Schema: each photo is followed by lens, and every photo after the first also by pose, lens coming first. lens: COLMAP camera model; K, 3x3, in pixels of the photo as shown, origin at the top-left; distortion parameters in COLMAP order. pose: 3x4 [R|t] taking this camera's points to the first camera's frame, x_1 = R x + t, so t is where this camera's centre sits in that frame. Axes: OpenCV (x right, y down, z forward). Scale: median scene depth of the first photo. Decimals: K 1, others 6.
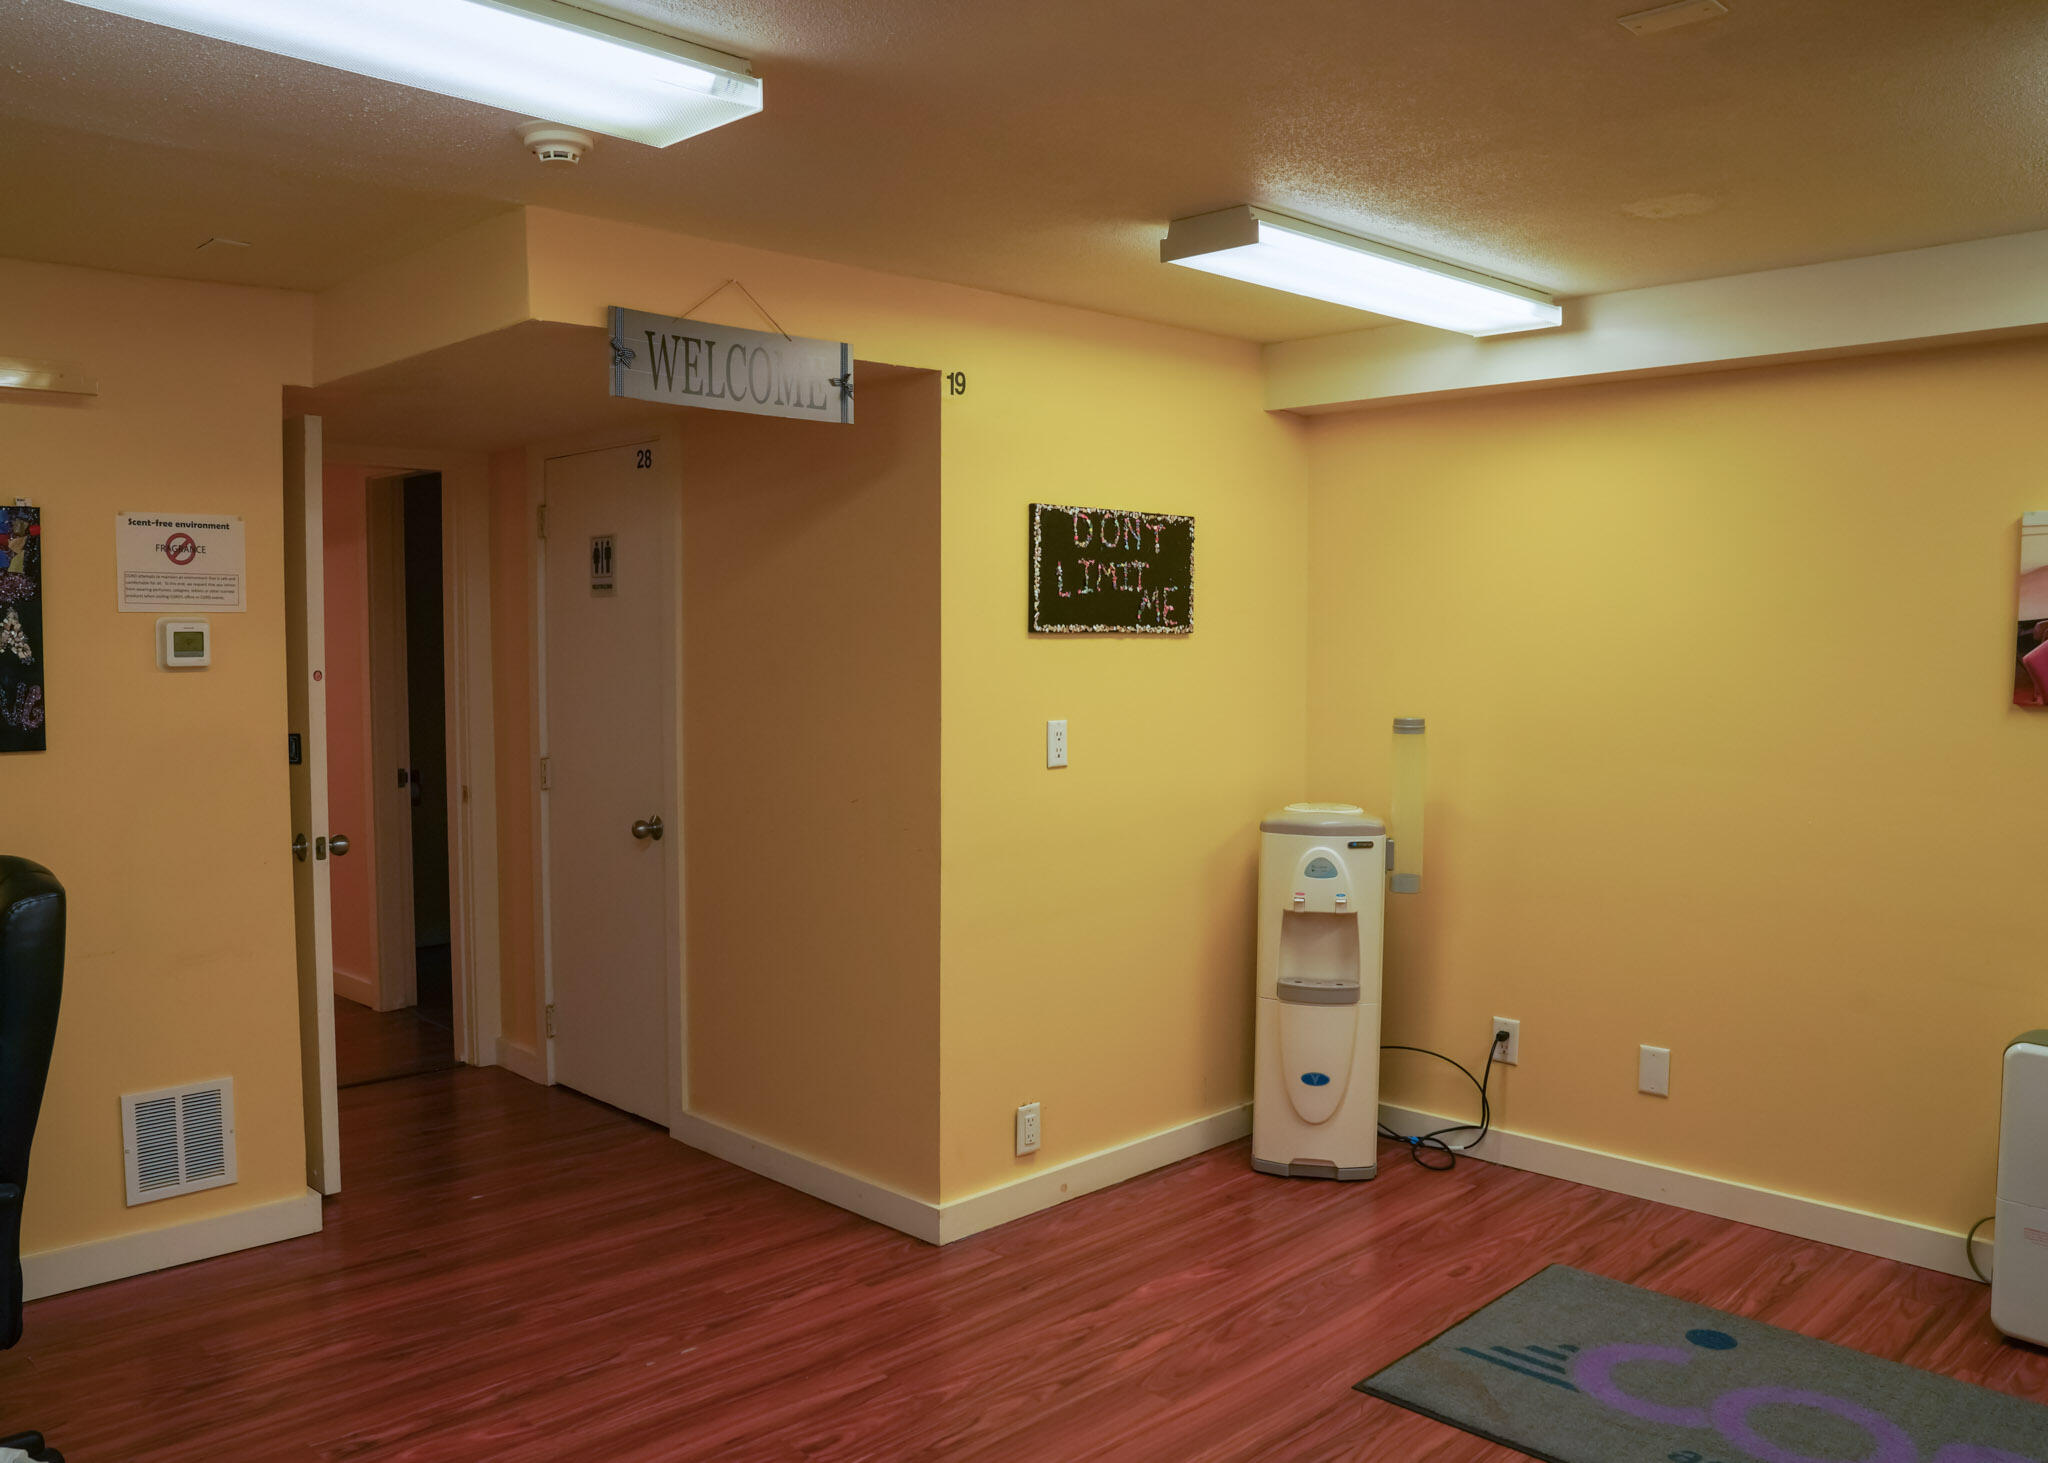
lens RADIAL K [[1579.6, 0, 940.6], [0, 1579.6, 727.9], [0, 0, 1]] dist [-0.075652, 0.000177]
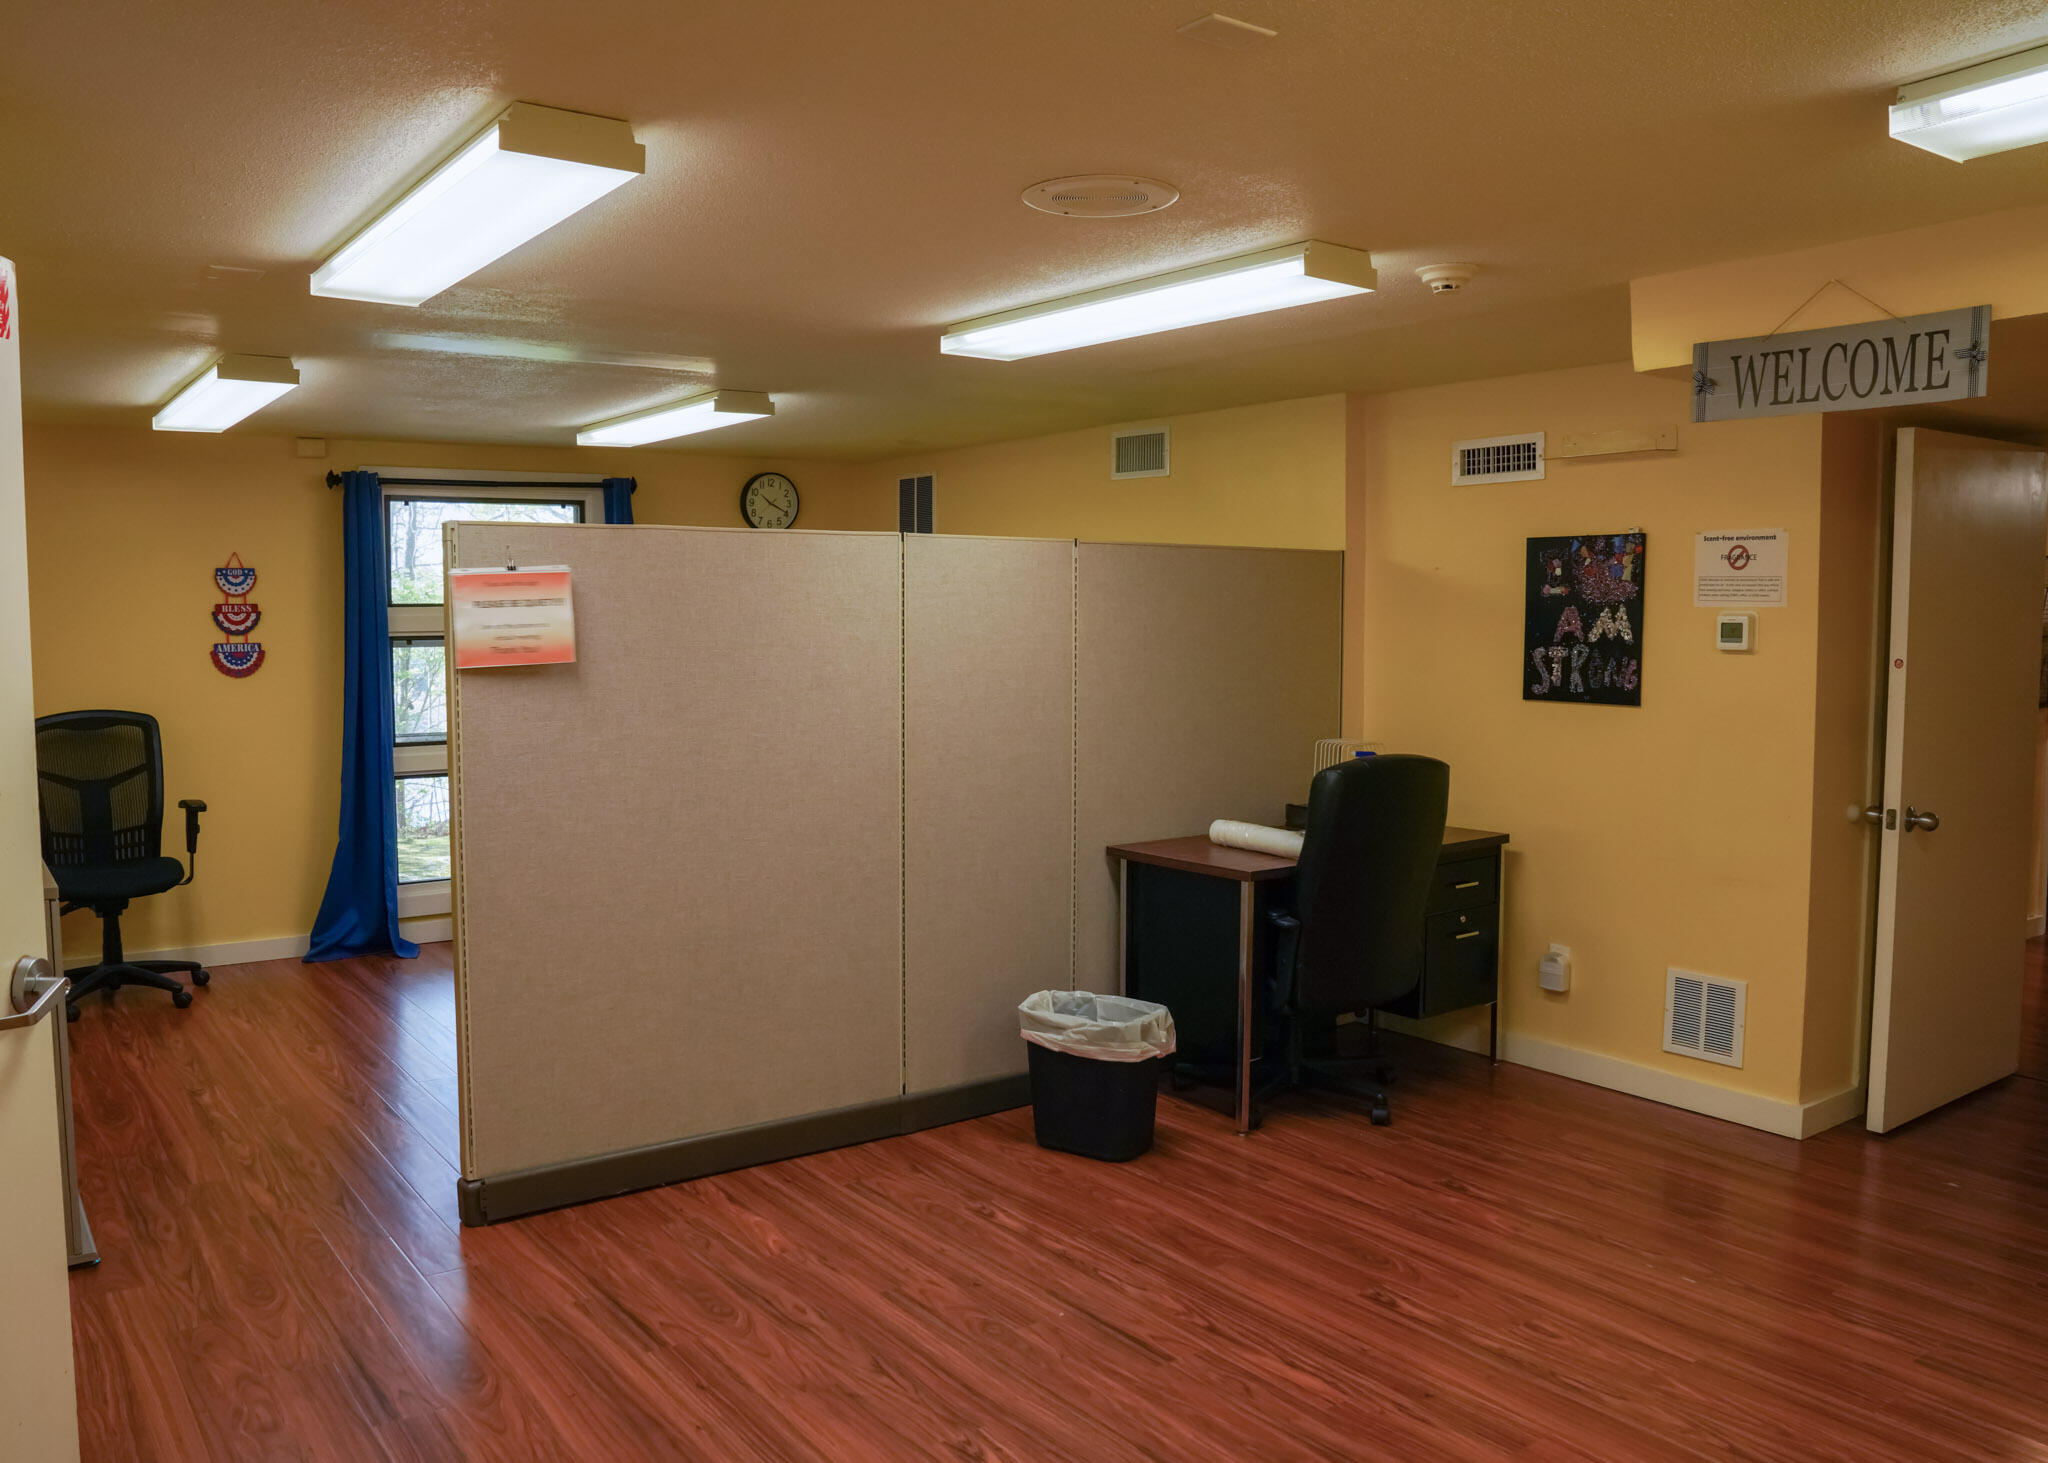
lens RADIAL K [[1579.6, 0, 940.6], [0, 1579.6, 727.9], [0, 0, 1]] dist [-0.075652, 0.000177]
pose [[-0.158747, 0.074638, -0.984494, 0.891709], [-0.054095, 0.994983, 0.084155, -0.048883], [0.985836, 0.066615, -0.153913, 0.571995]]
